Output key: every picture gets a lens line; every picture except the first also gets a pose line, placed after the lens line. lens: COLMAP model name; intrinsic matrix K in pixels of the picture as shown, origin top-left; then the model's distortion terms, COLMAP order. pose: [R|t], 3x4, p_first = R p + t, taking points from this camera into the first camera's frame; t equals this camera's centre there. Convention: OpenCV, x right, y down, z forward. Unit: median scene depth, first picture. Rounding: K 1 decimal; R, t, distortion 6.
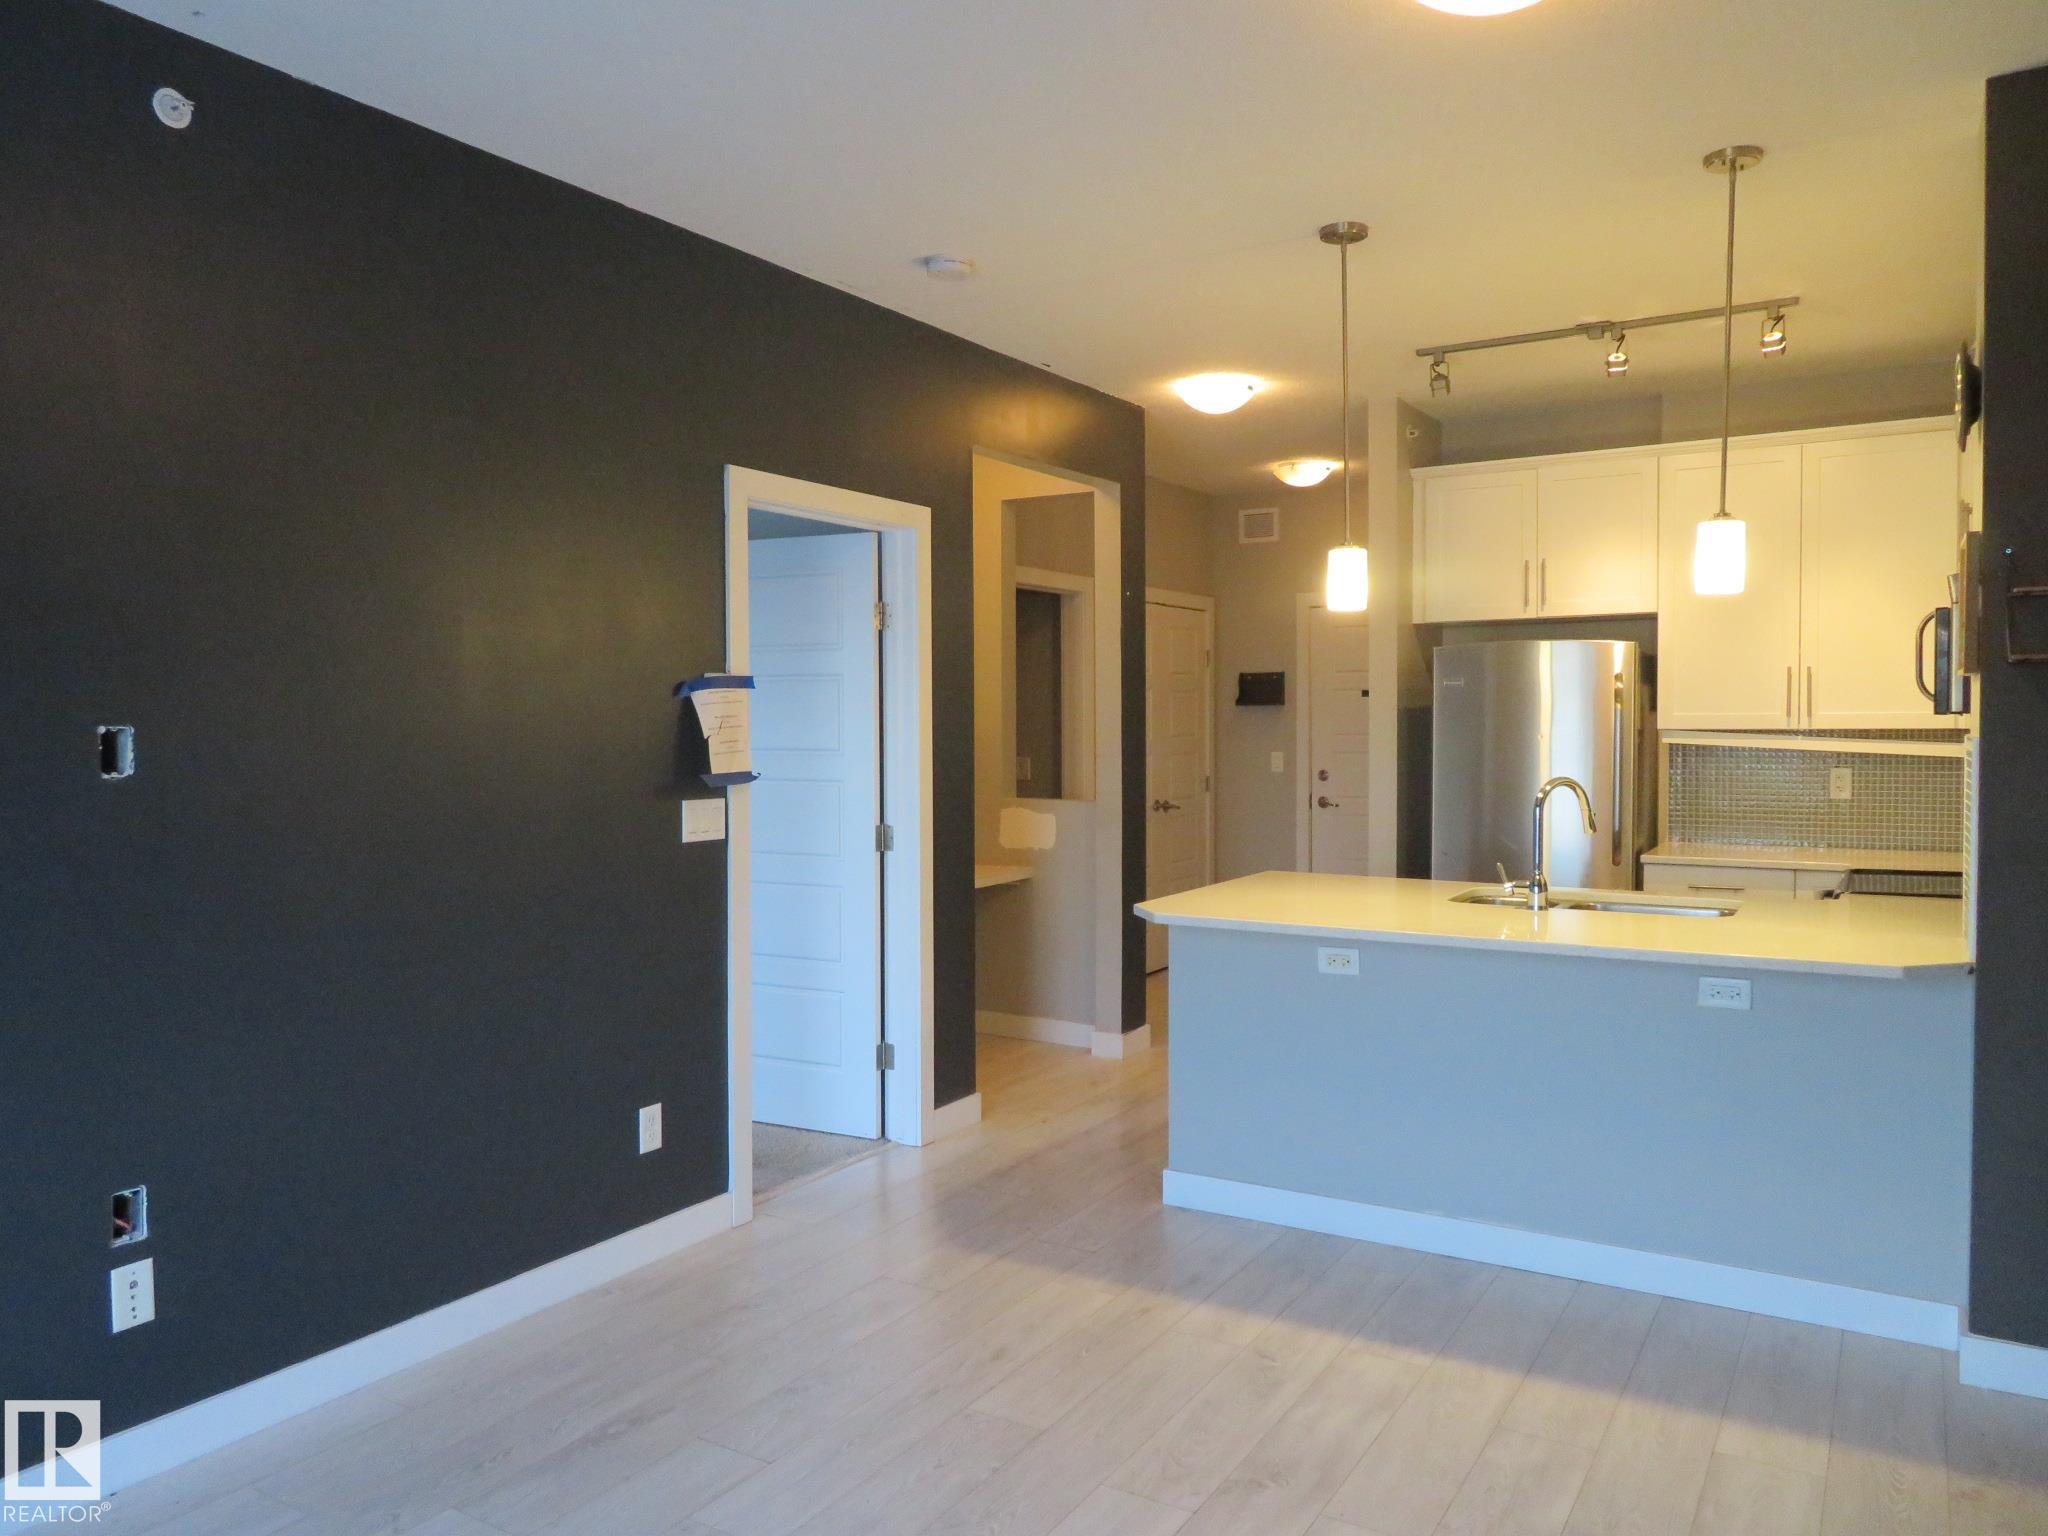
lens RADIAL K [[1461.9, 0, 1019.4], [0, 1461.9, 763.6], [0, 0, 1]] dist [-0.009155, 0.011149]
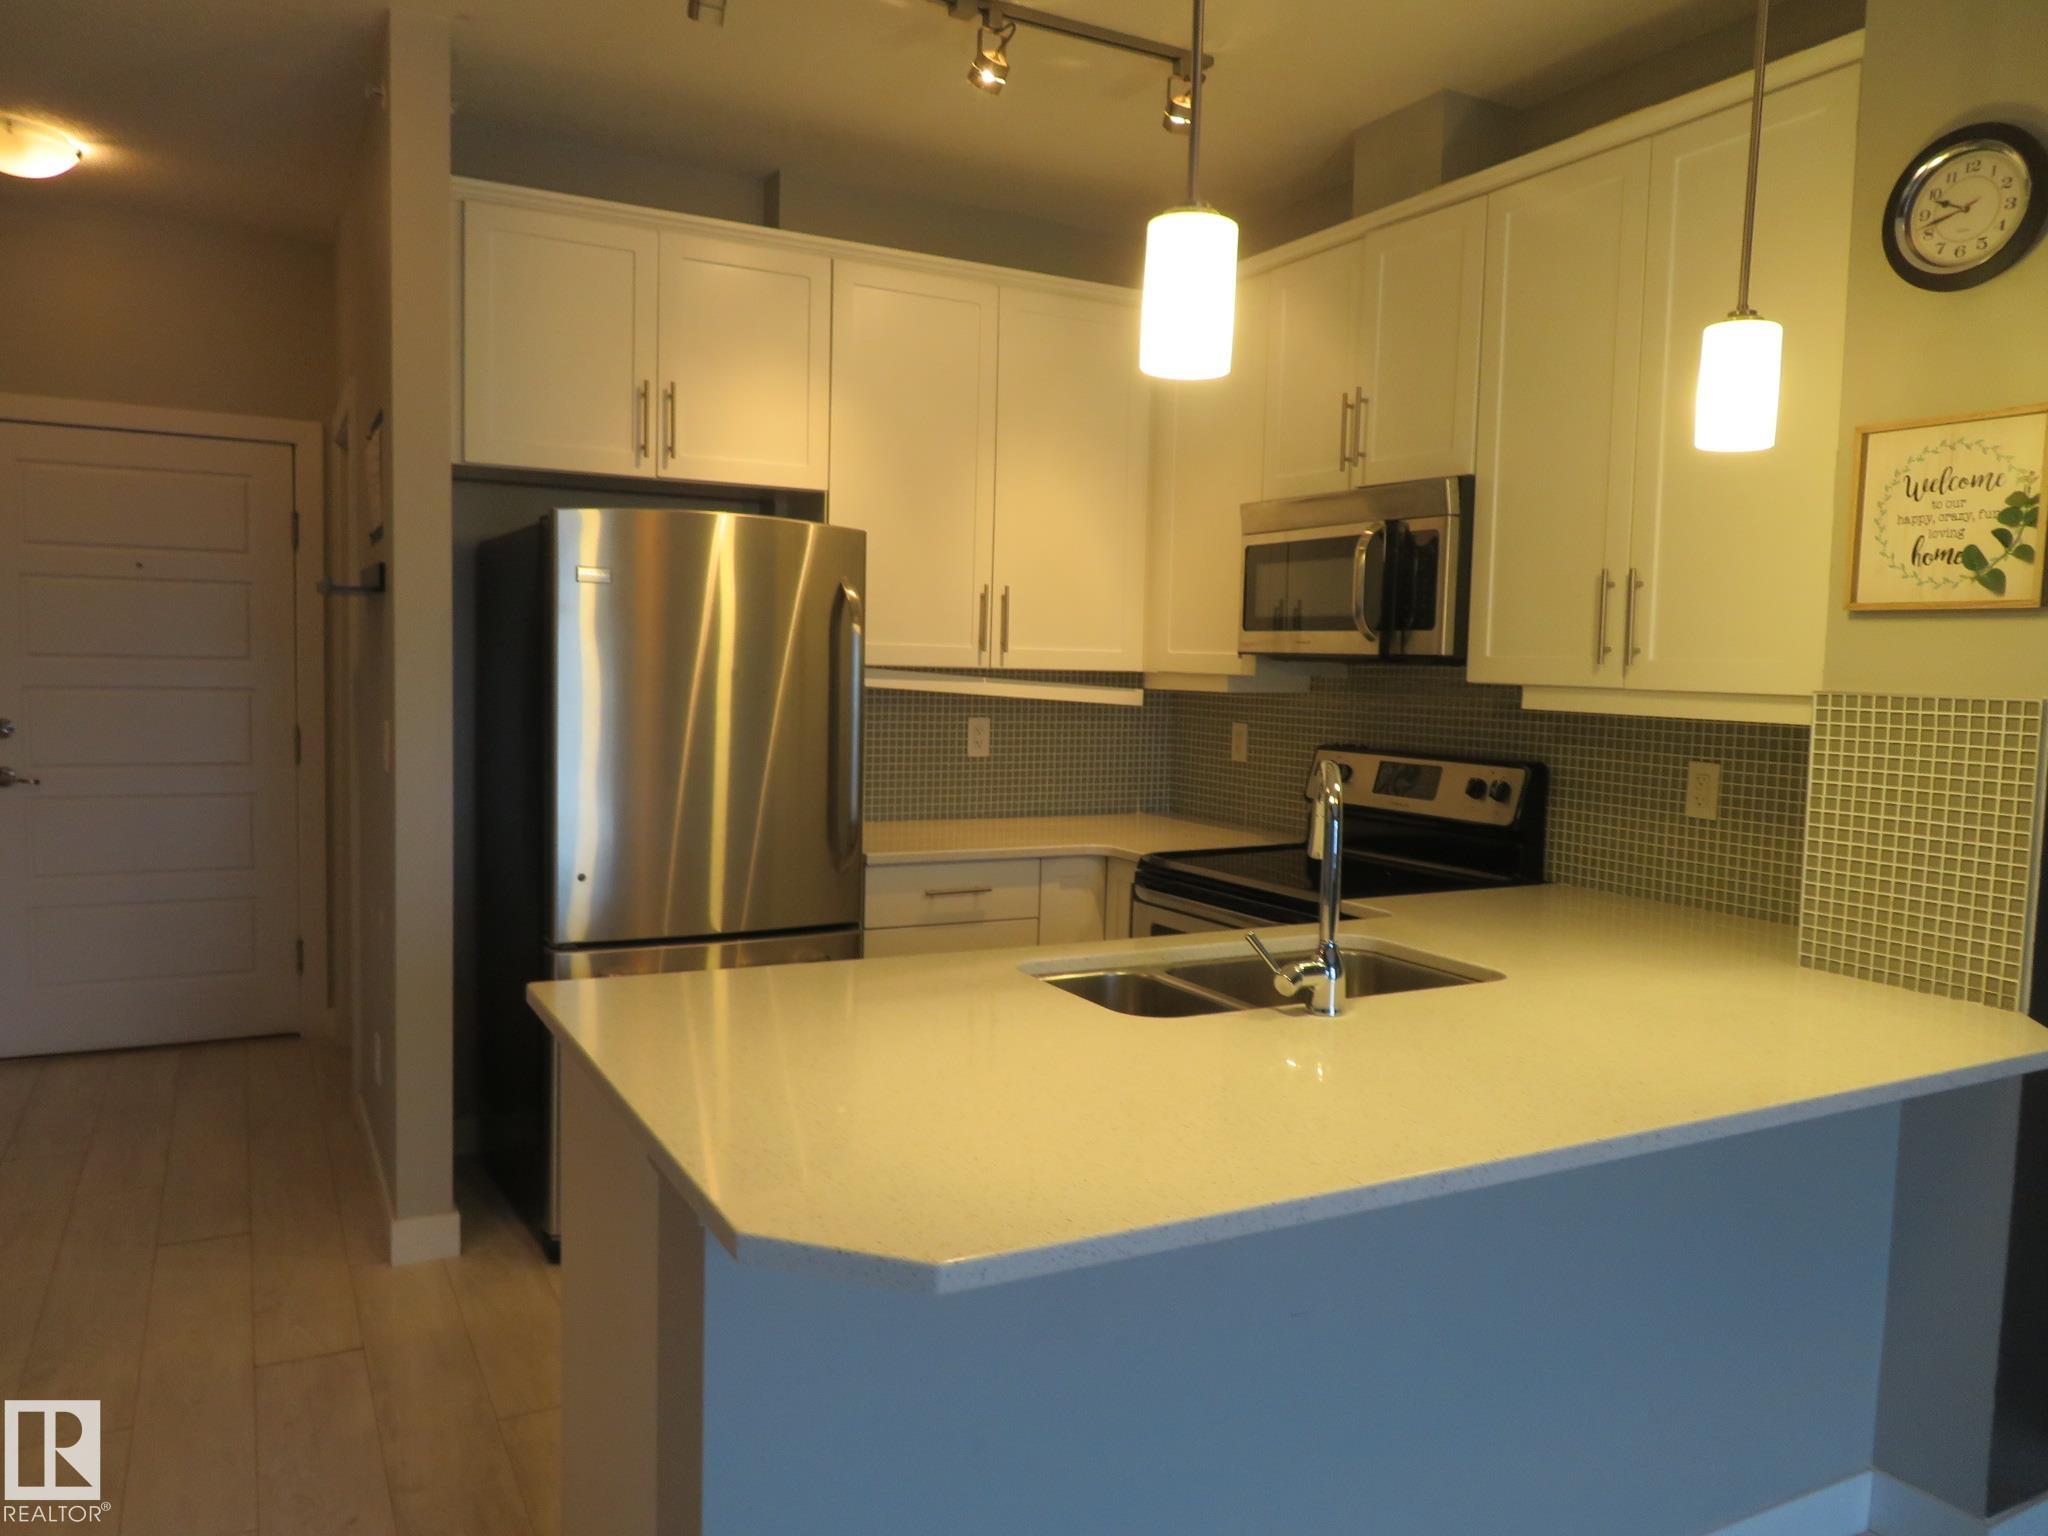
lens RADIAL K [[1461.9, 0, 1019.4], [0, 1461.9, 763.6], [0, 0, 1]] dist [-0.009155, 0.011149]
pose [[0.503104, -0.041598, 0.863224, -0.129563], [-0.002516, 0.998766, 0.049596, -0.013174], [-0.864222, -0.027123, 0.502378, 0.682008]]
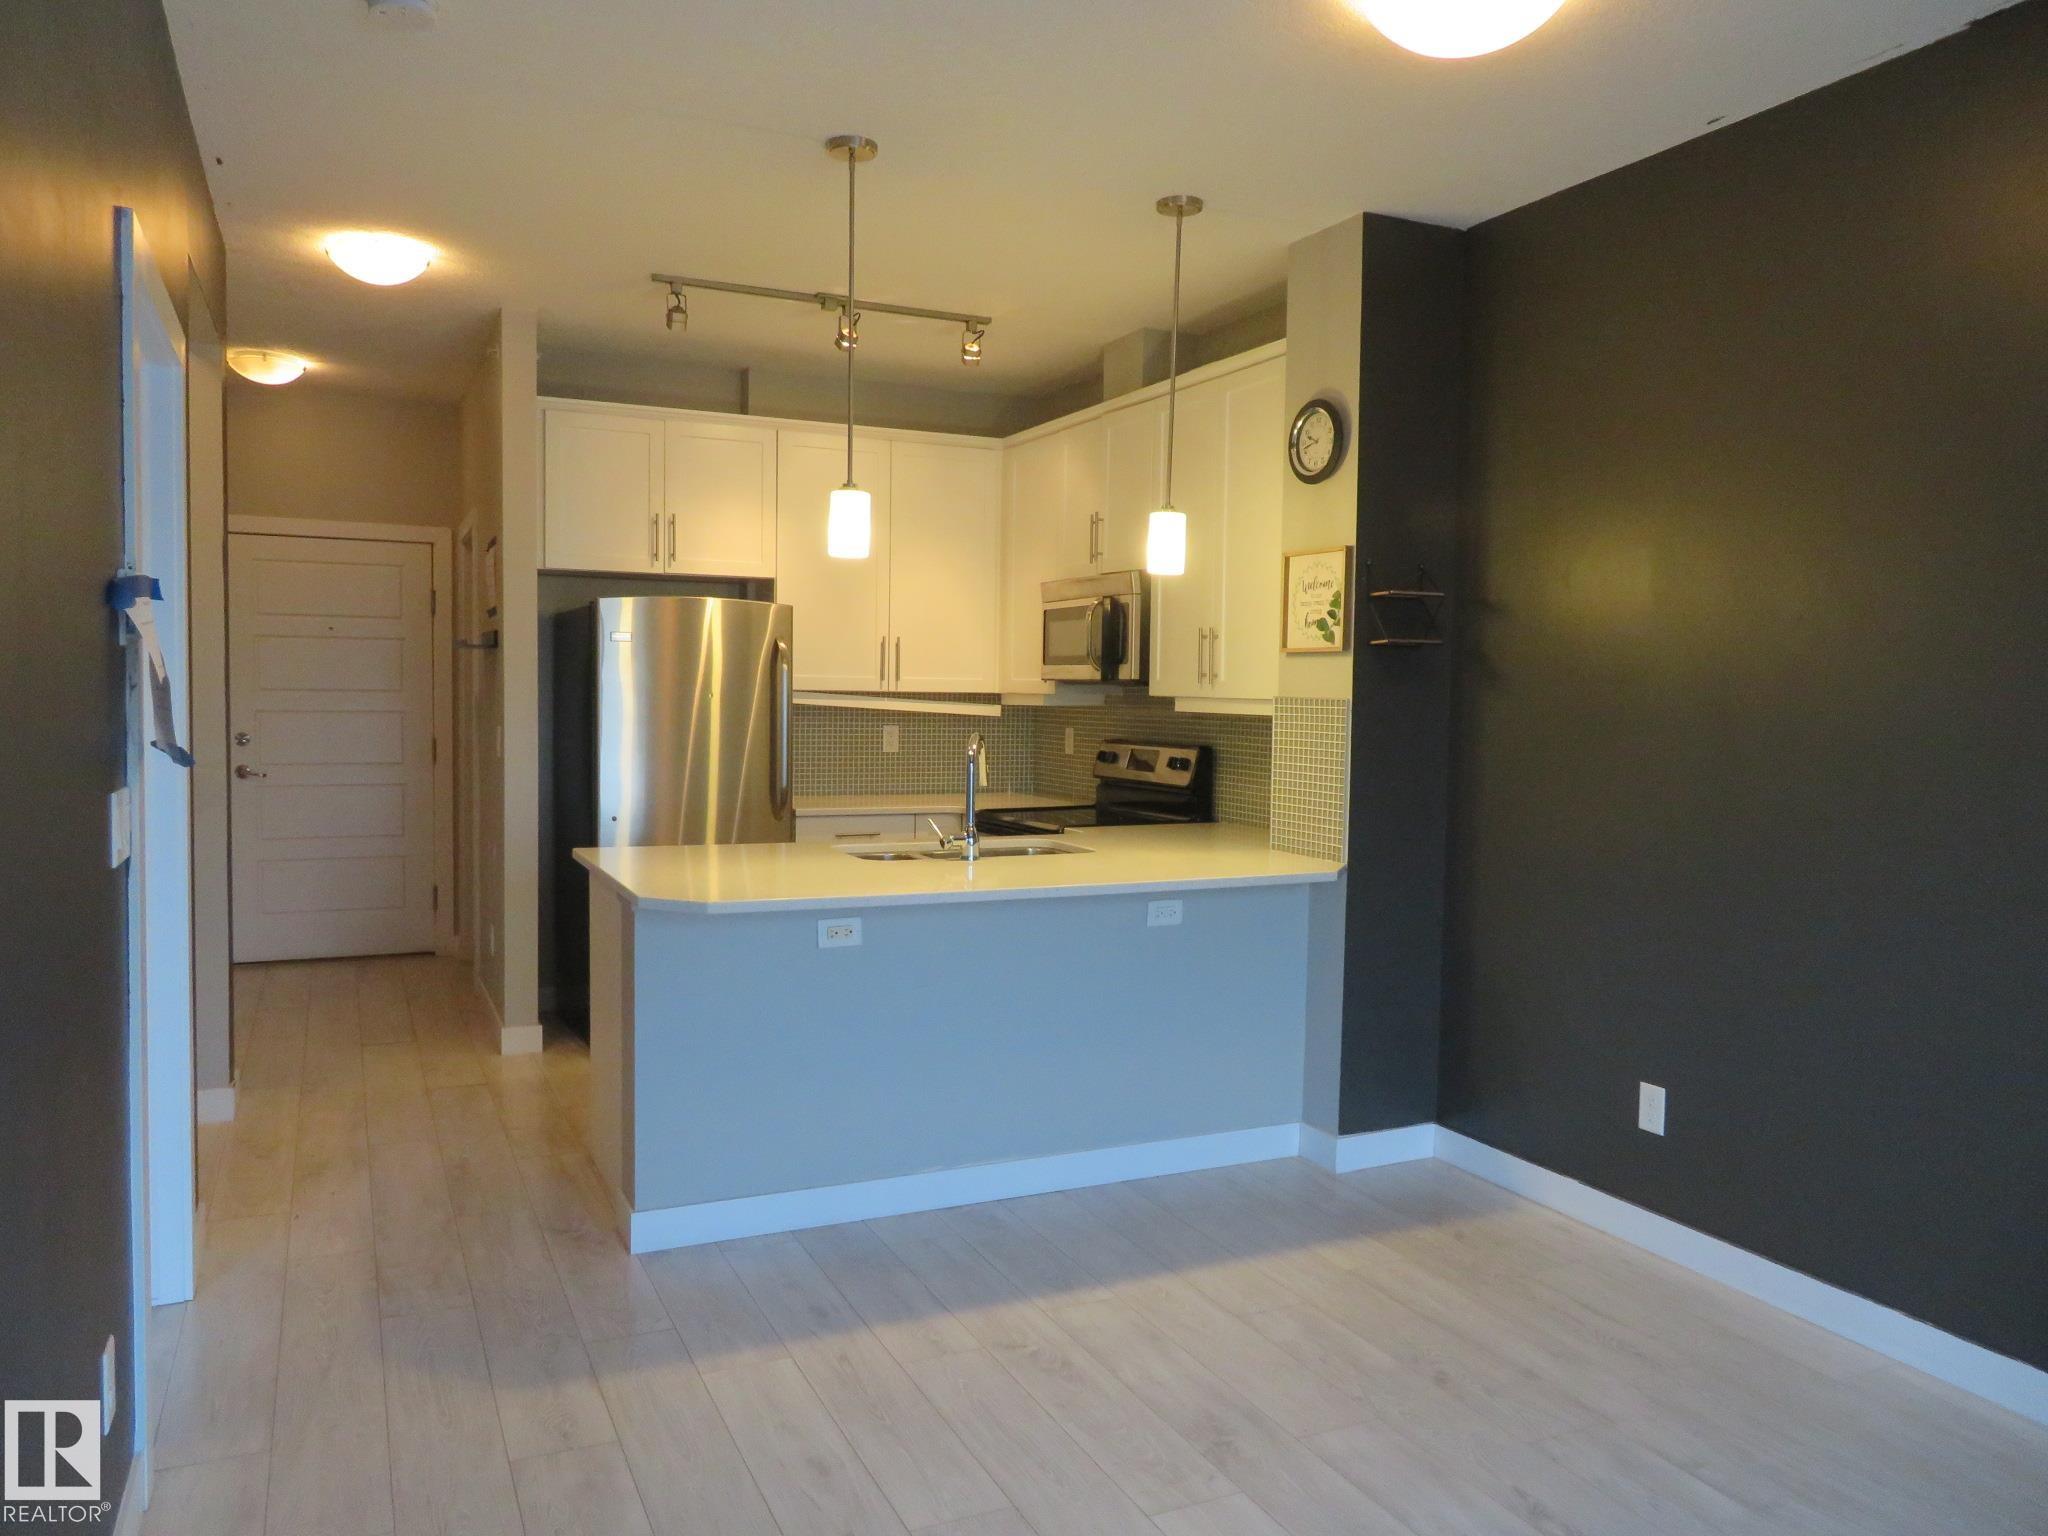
lens RADIAL K [[1461.9, 0, 1019.4], [0, 1461.9, 763.6], [0, 0, 1]] dist [-0.009155, 0.011149]
pose [[0.550049, -0.028133, 0.834658, -0.411012], [0.007094, 0.999554, 0.029016, 0.000482], [-0.835102, -0.010039, 0.550003, 0.322864]]
